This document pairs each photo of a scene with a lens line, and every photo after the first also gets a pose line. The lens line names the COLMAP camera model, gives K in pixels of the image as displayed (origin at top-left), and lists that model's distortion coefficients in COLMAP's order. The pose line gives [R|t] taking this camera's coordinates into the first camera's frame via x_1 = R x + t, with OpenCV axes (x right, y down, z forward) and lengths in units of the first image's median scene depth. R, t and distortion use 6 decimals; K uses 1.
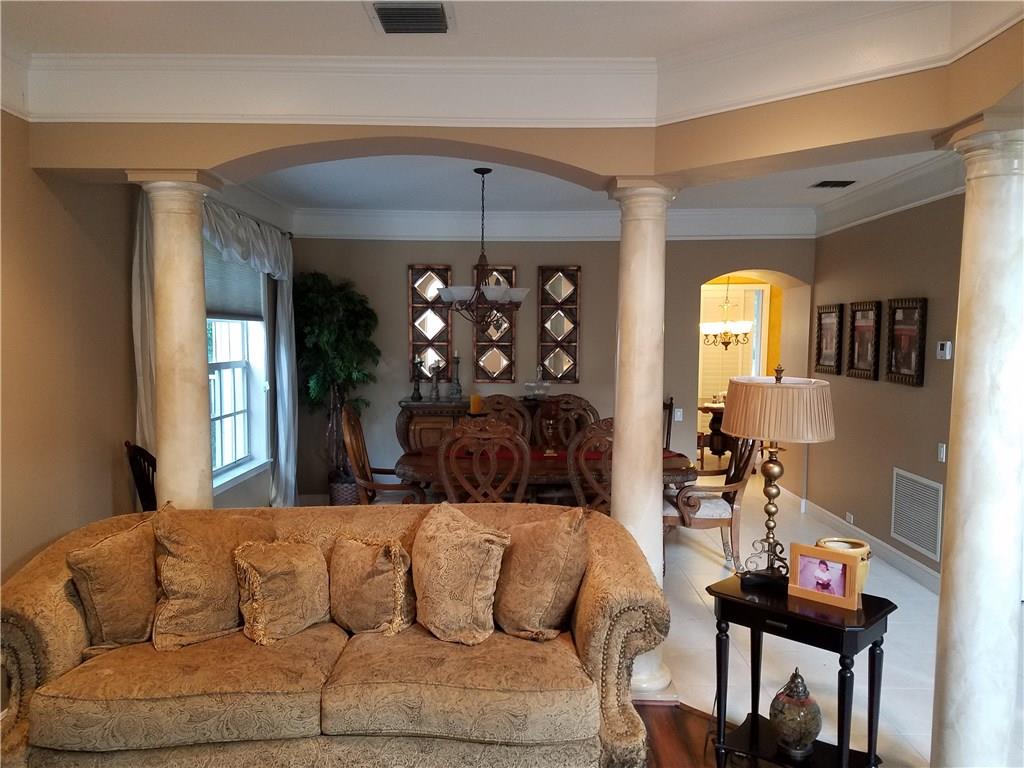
lens RADIAL K [[785.7, 0, 516.0], [0, 785.7, 391.5], [0, 0, 1]] dist [0.185803, -0.301183]
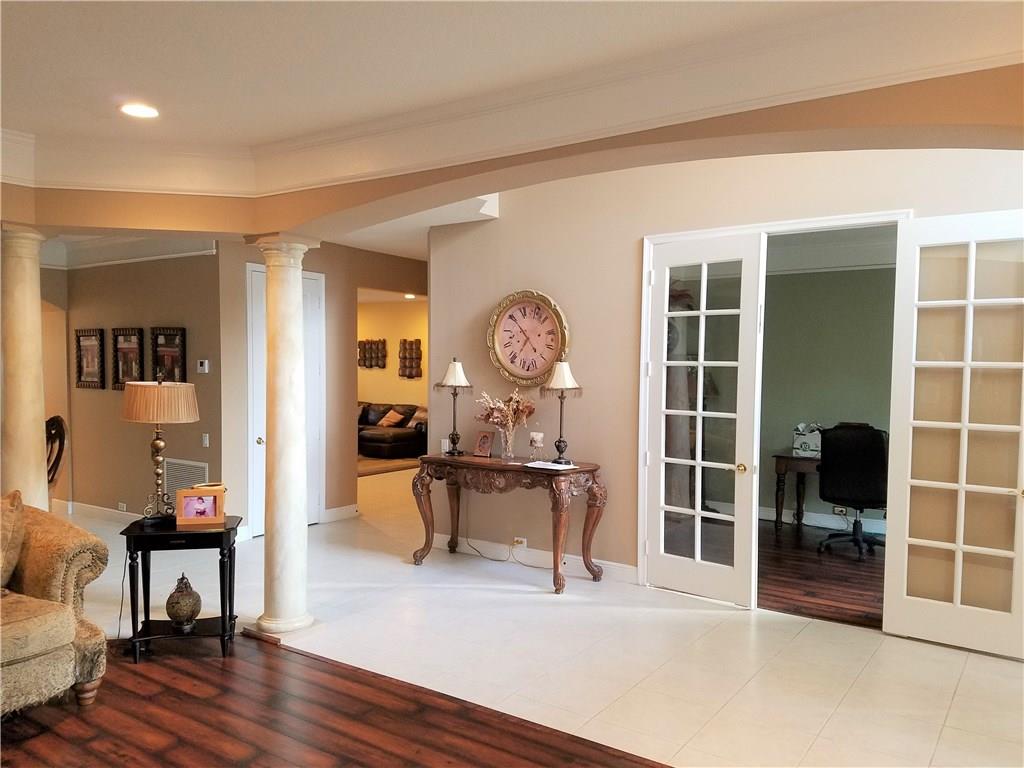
lens RADIAL K [[785.7, 0, 516.0], [0, 785.7, 391.5], [0, 0, 1]] dist [0.185803, -0.301183]
pose [[0.564589, -0.035072, 0.824627, -0.523742], [0.058492, 0.998285, 0.002411, 0.034919], [-0.823297, 0.046873, 0.565672, -0.378745]]
